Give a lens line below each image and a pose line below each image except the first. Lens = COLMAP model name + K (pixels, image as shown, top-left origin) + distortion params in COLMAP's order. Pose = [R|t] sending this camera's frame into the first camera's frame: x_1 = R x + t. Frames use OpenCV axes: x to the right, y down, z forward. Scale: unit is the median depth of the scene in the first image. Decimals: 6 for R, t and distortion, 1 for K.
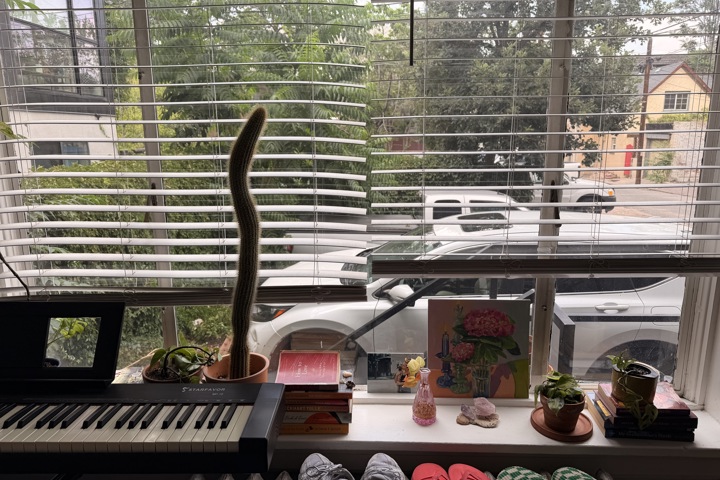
lens RADIAL K [[491.7, 0, 360.0], [0, 491.7, 240.0], [0, 0, 1]] dist [0.031959, -0.048415]
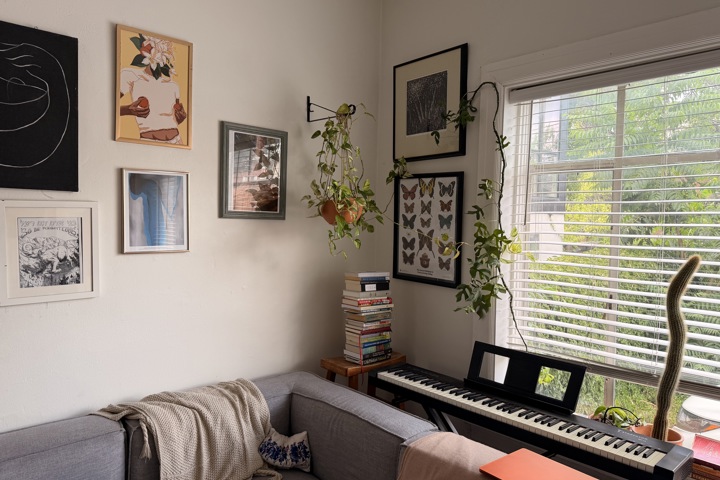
lens RADIAL K [[491.7, 0, 360.0], [0, 491.7, 240.0], [0, 0, 1]] dist [0.031959, -0.048415]
pose [[0.679779, 0.044134, -0.732088, 0.181704], [-0.168973, 0.980759, -0.097775, -0.000099], [0.713686, 0.190169, 0.674157, -0.666694]]
